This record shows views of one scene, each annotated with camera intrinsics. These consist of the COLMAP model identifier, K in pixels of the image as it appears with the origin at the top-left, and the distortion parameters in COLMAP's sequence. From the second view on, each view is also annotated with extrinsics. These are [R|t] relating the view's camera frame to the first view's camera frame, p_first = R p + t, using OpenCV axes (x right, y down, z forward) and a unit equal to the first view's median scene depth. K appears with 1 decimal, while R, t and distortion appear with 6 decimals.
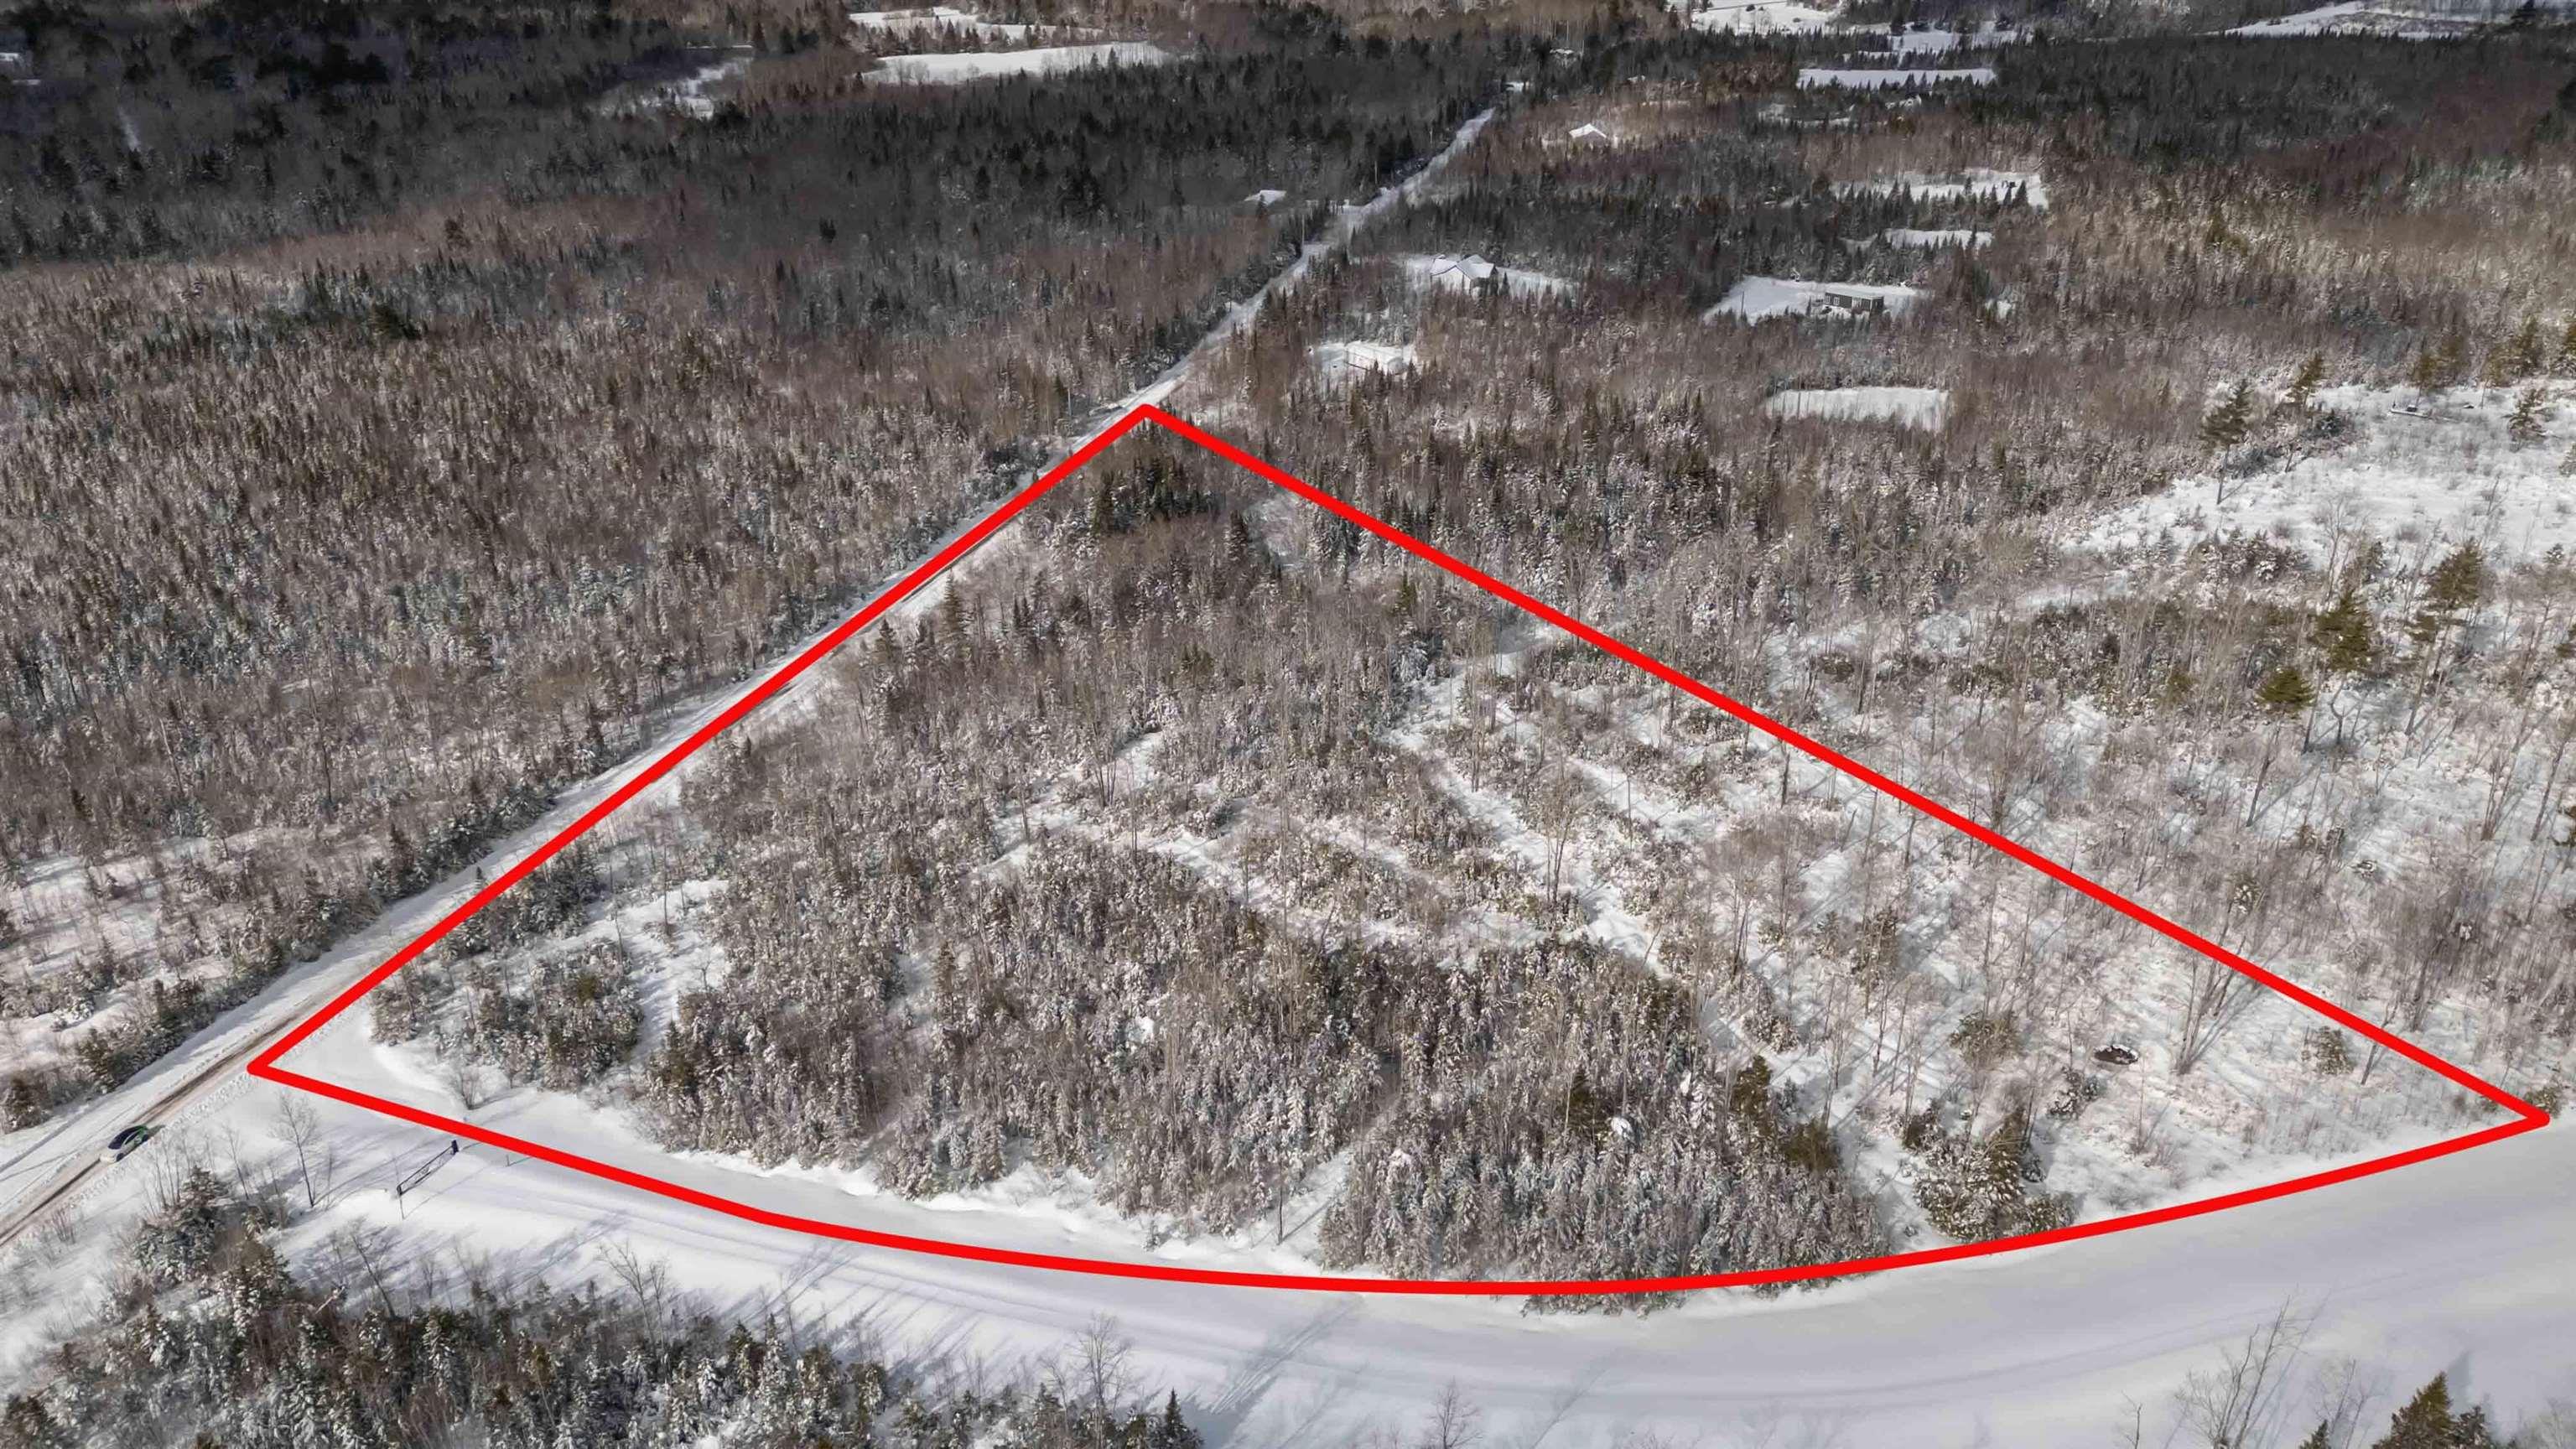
lens RADIAL K [[1867.1, 0, 1293.3], [0, 1867.1, 719.1], [0, 0, 1]] dist [0.079126, -0.073121]
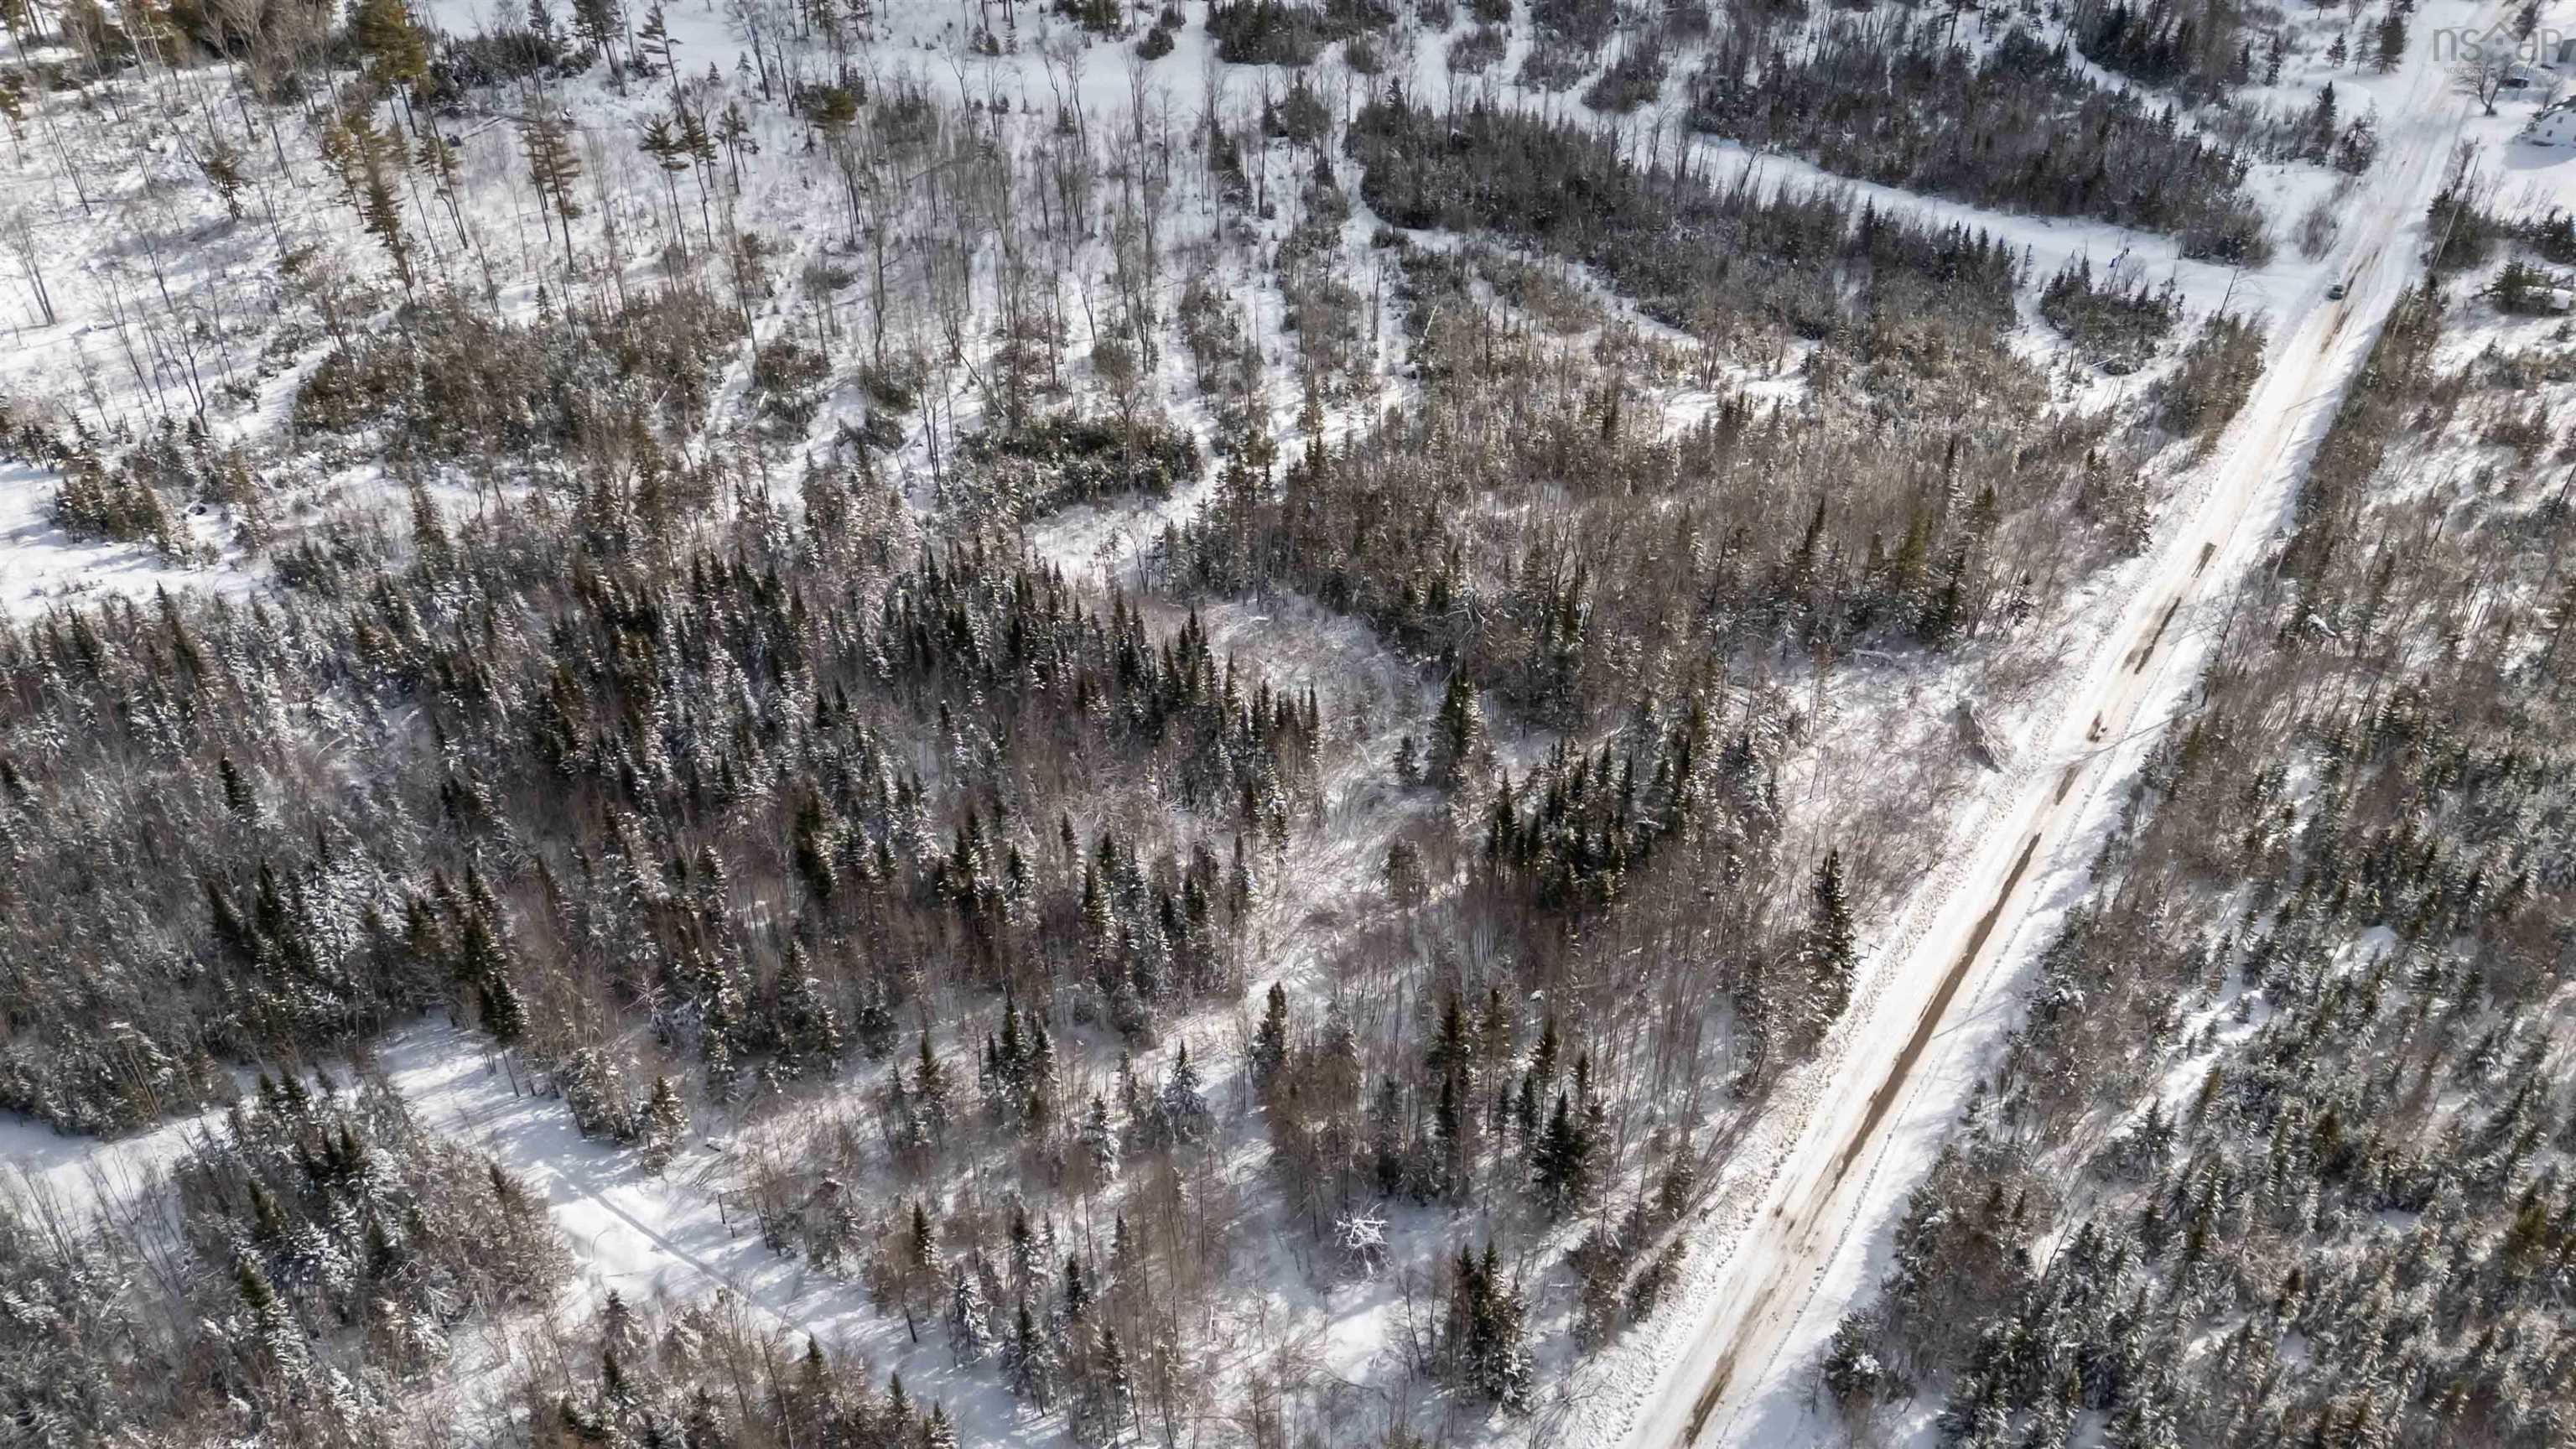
lens RADIAL K [[1867.1, 0, 1287.7], [0, 1867.1, 734.0], [0, 0, 1]] dist [0.079126, -0.073121]
pose [[-0.955060, -0.167110, 0.244817, -0.172766], [0.129098, 0.508973, 0.851046, -0.857332], [-0.266824, 0.844405, -0.464526, 1.834428]]
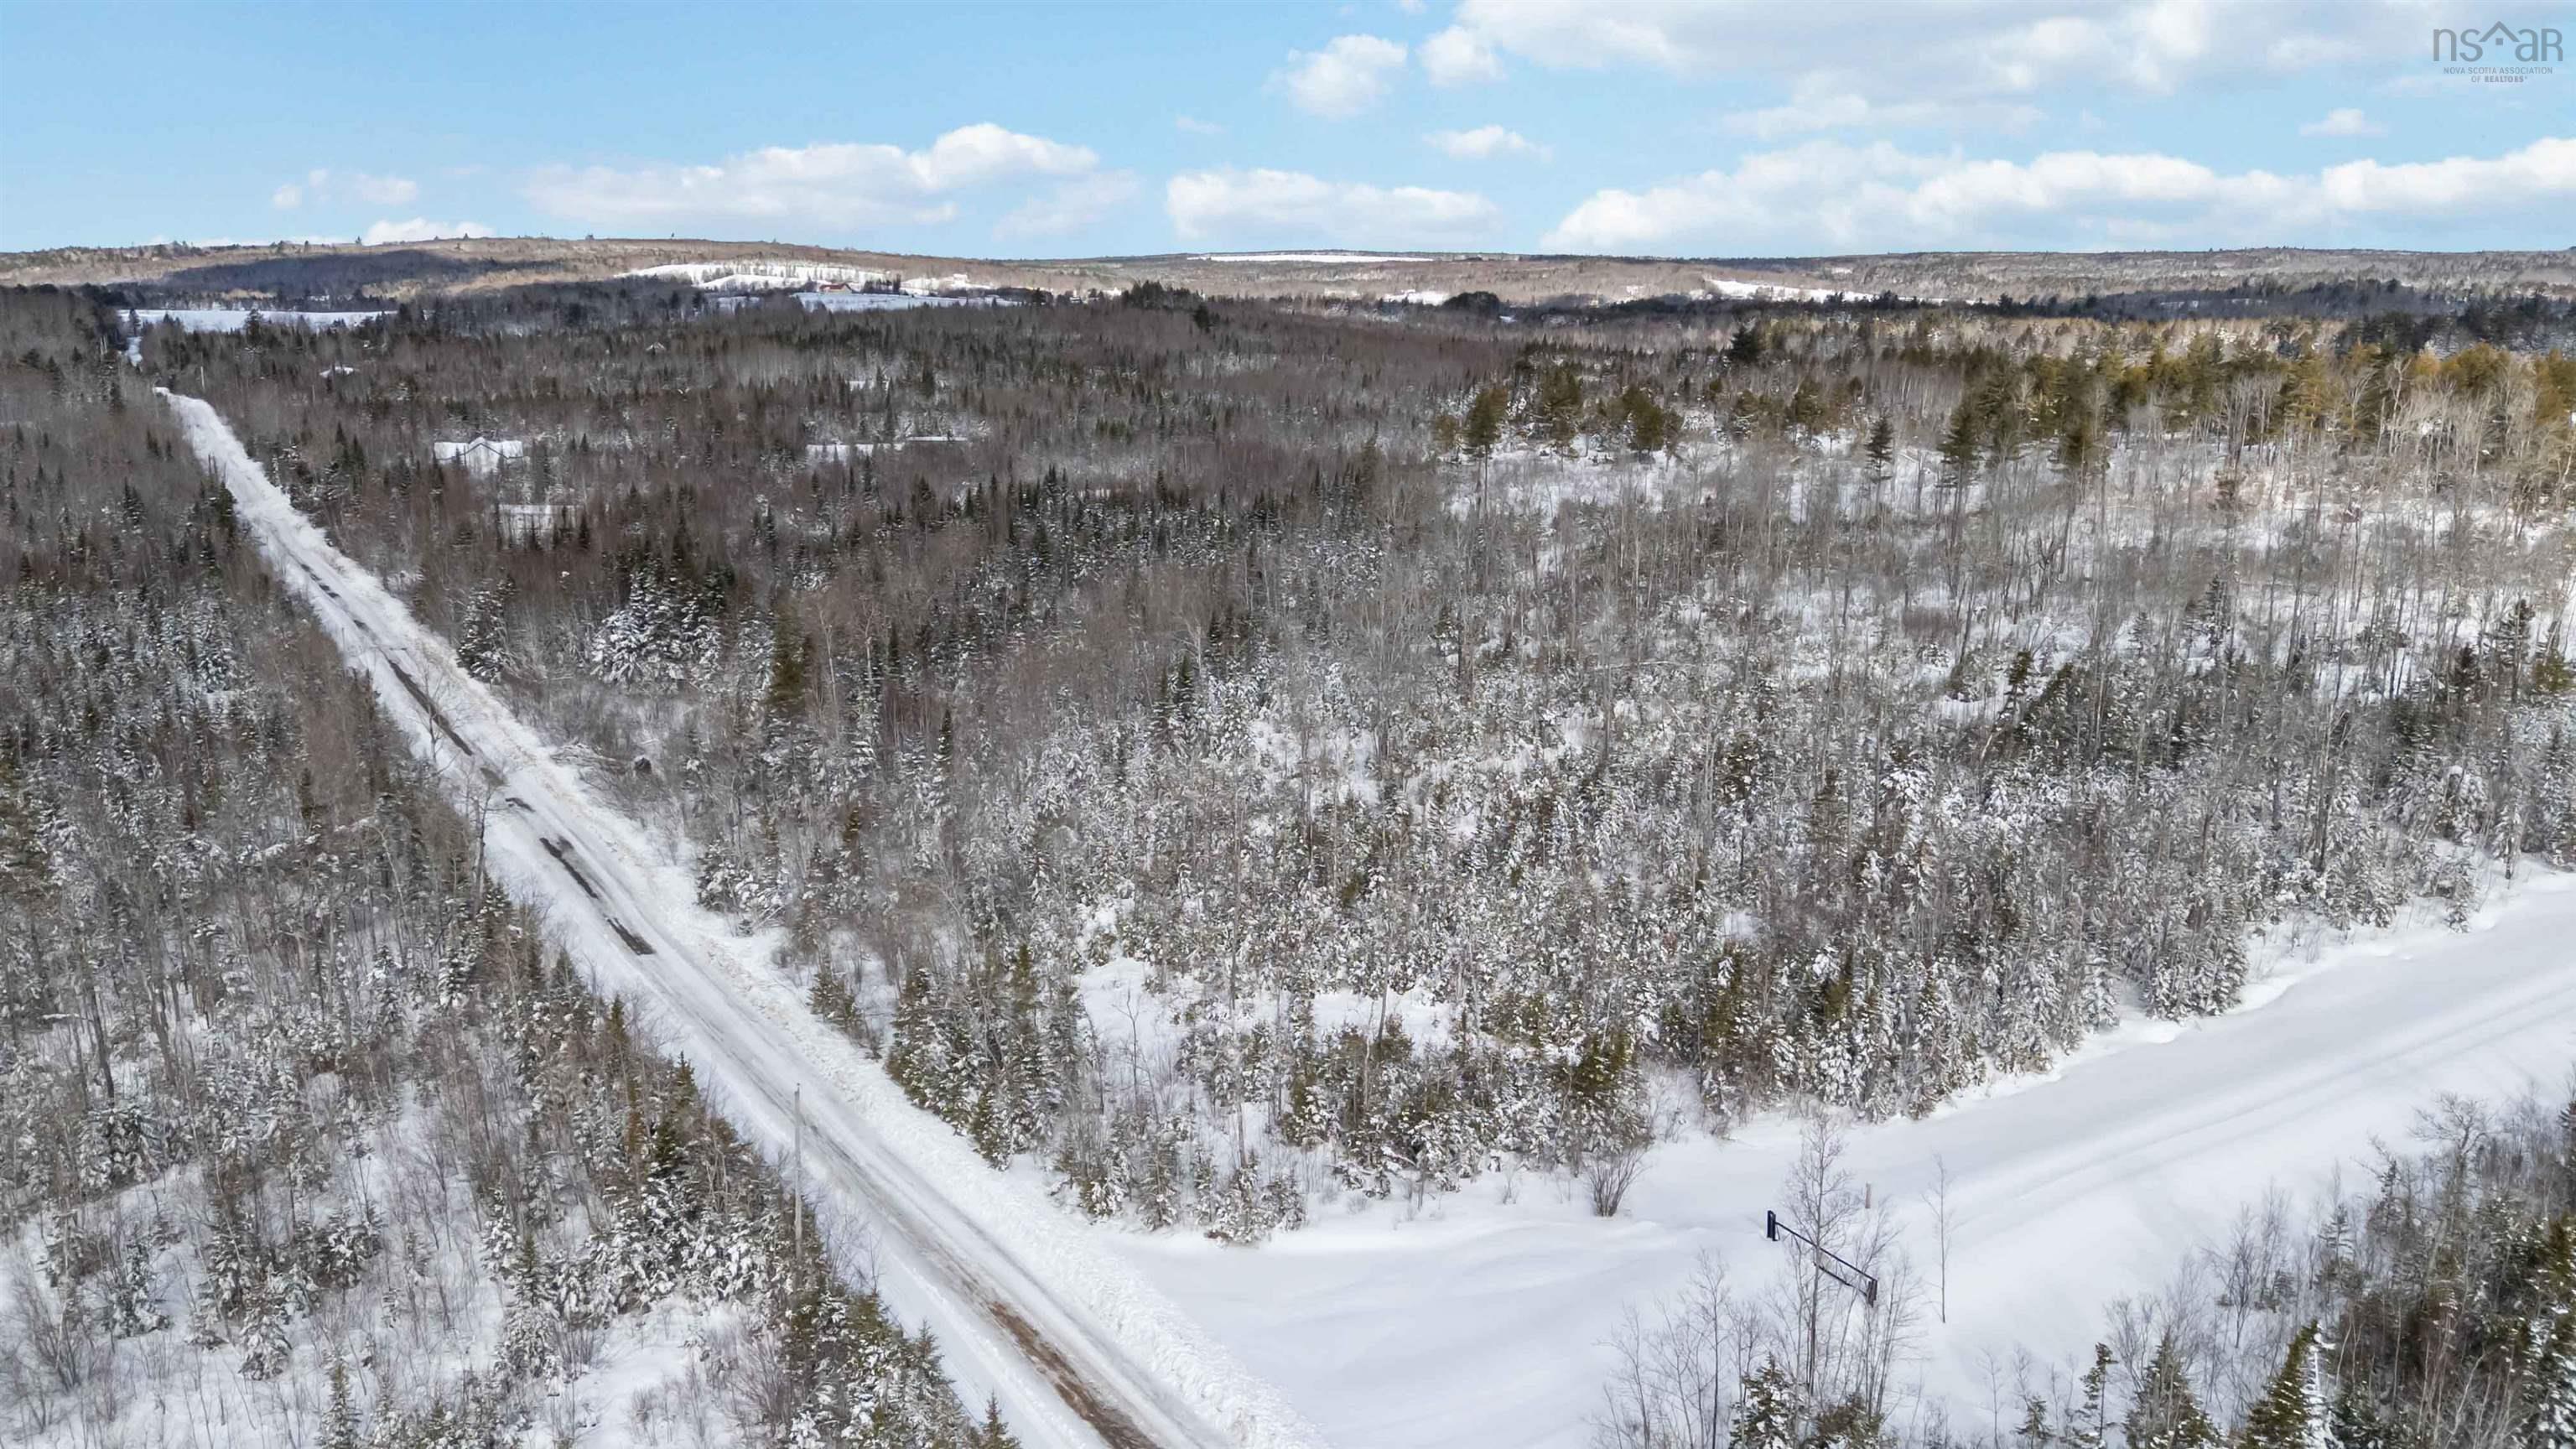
lens RADIAL K [[1867.1, 0, 1287.9], [0, 1867.1, 730.3], [0, 0, 1]] dist [0.079126, -0.073121]
pose [[0.647738, -0.165080, 0.743764, -0.689488], [0.311495, 0.948301, -0.060802, 0.070731], [-0.695274, 0.271062, 0.665672, 0.564121]]
